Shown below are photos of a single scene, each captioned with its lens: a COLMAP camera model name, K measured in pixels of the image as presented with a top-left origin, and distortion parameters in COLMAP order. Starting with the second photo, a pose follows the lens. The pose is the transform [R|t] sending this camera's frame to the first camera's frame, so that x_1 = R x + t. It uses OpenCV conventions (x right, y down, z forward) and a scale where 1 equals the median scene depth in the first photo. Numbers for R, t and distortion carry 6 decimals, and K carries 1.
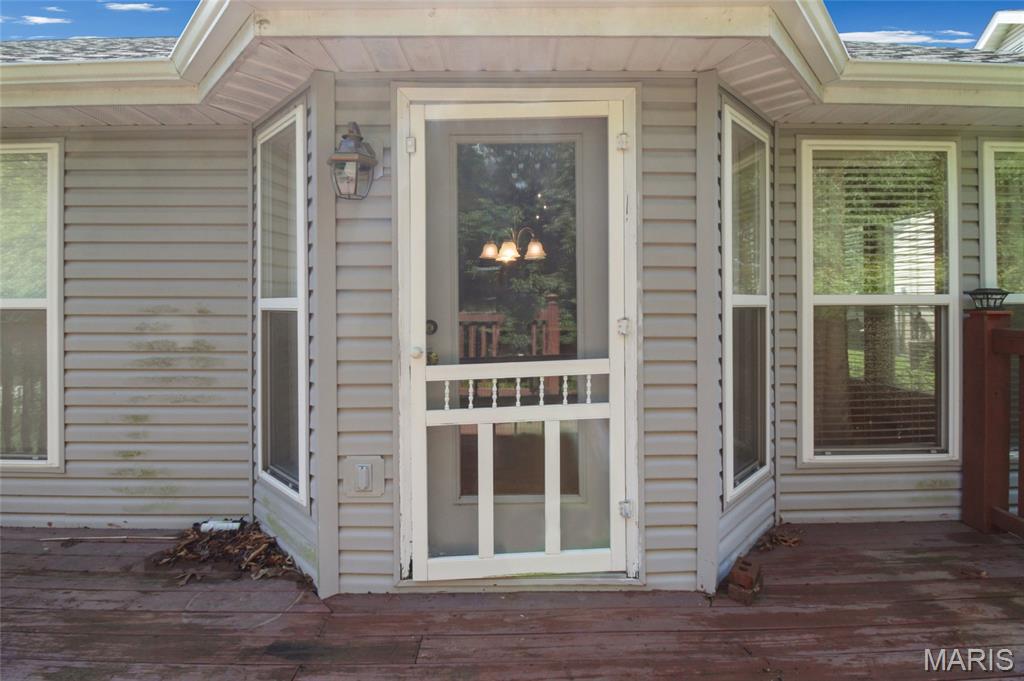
lens RADIAL K [[482.7, 0, 515.2], [0, 482.7, 300.9], [0, 0, 1]] dist [0.001149, -0.010522]
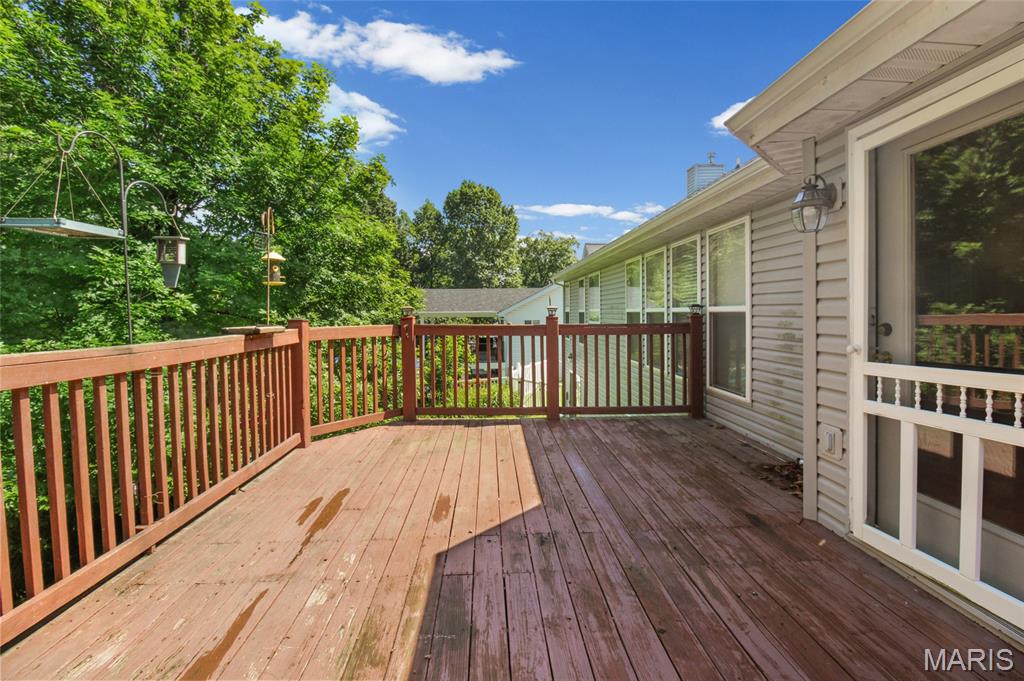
lens RADIAL K [[465.1, 0, 510.2], [0, 465.1, 324.2], [0, 0, 1]] dist [-0.000873, -0.028850]
pose [[0.037019, 0.028834, -0.998898, 0.845858], [0.016123, 0.999436, 0.029447, -0.002505], [0.999185, -0.017195, 0.036533, 0.091895]]
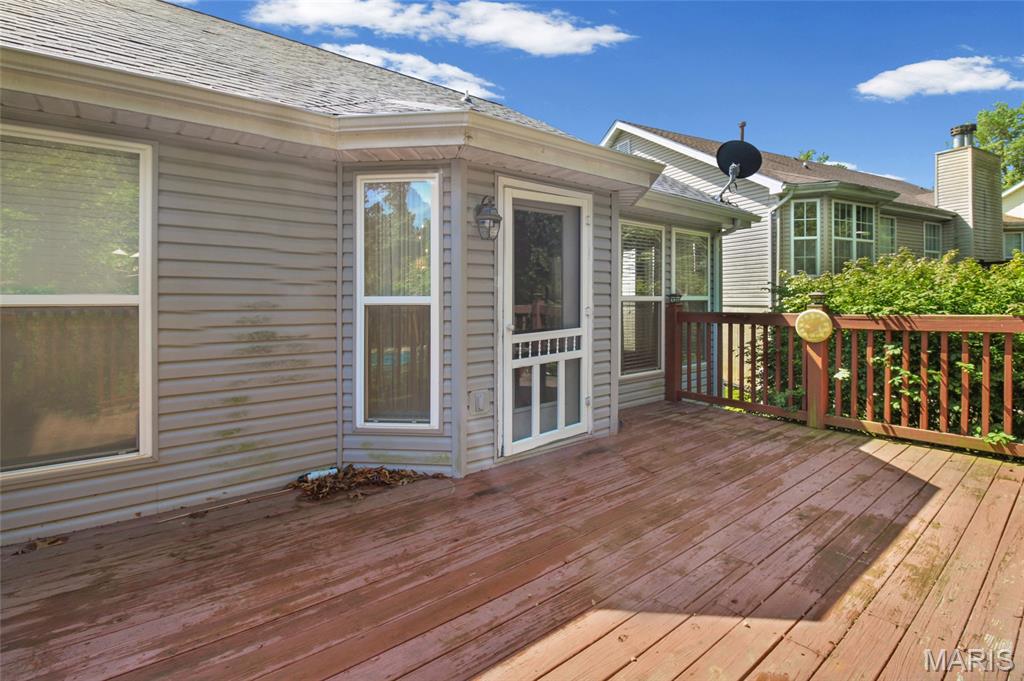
lens RADIAL K [[482.7, 0, 515.2], [0, 482.7, 300.9], [0, 0, 1]] dist [0.001149, -0.010522]
pose [[0.786894, -0.000161, 0.617088, -1.205258], [-0.002734, 0.999989, 0.003747, 0.001805], [-0.617082, -0.004635, 0.786885, -0.389407]]
